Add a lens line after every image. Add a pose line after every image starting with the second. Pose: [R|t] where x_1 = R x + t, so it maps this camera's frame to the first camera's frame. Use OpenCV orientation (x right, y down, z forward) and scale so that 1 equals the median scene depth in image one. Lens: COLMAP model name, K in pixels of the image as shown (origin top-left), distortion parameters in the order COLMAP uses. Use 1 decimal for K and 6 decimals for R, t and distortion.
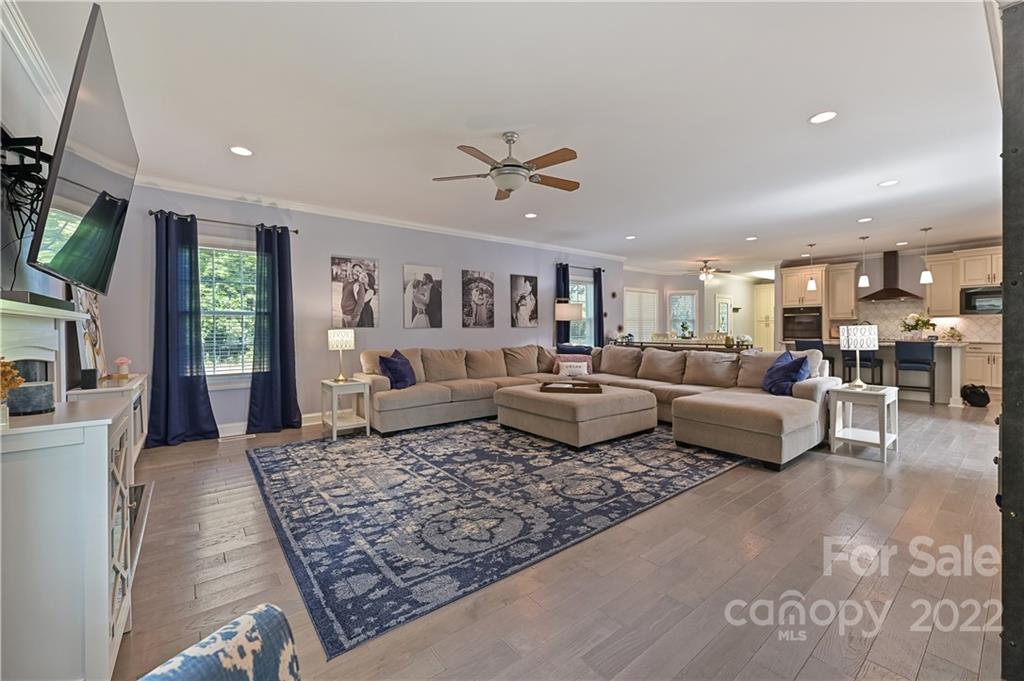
lens RADIAL K [[405.8, 0, 508.0], [0, 405.8, 333.4], [0, 0, 1]] dist [0.000352, -0.000251]
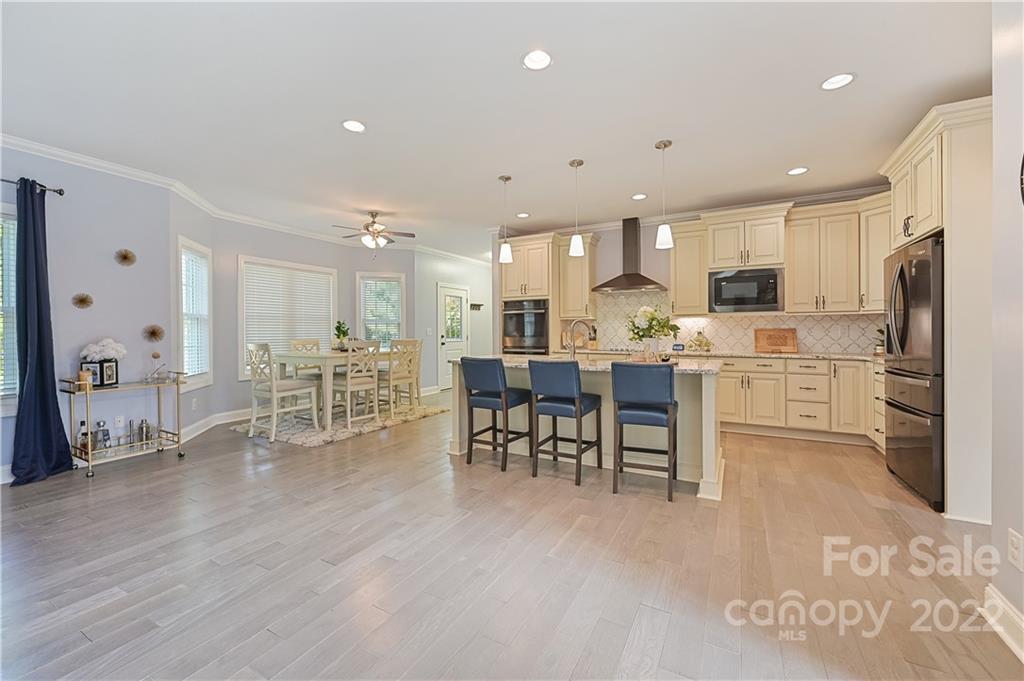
lens RADIAL K [[405.8, 0, 506.8], [0, 405.8, 334.7], [0, 0, 1]] dist [0.000352, -0.000251]
pose [[0.923309, -0.003039, 0.384047, 0.502826], [0.004391, 0.999987, -0.002643, -0.009185], [-0.384034, 0.004126, 0.923310, 0.466046]]
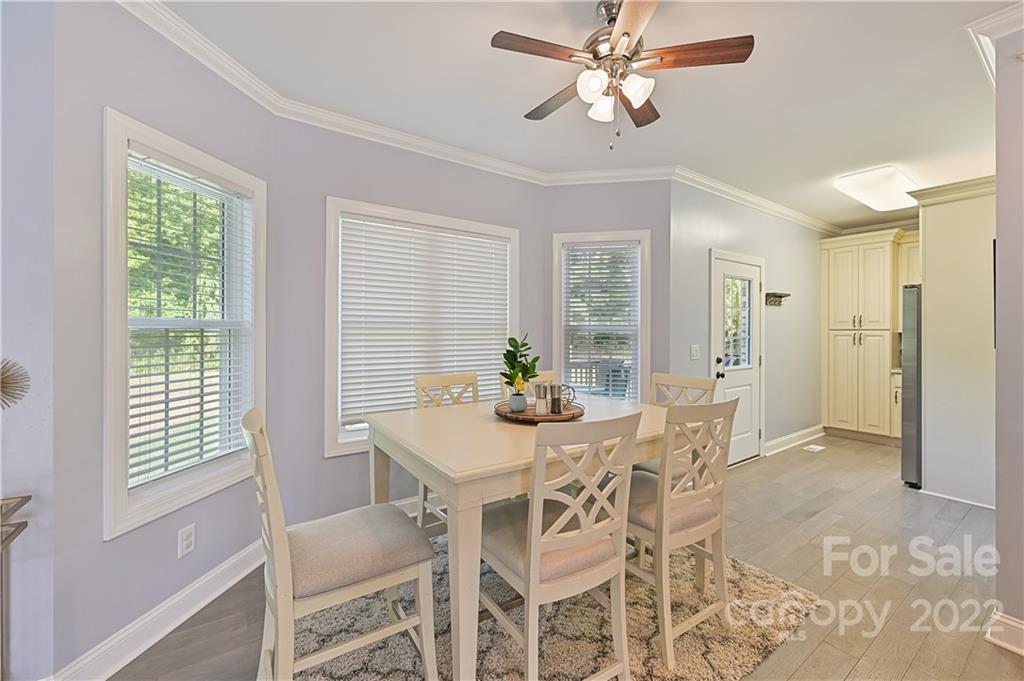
lens RADIAL K [[405.8, 0, 509.3], [0, 405.8, 330.5], [0, 0, 1]] dist [0.000352, -0.000251]
pose [[0.998306, 0.009126, -0.057454, 0.516221], [-0.009552, 0.999929, -0.007134, -0.037110], [0.057384, 0.007671, 0.998323, 0.932056]]
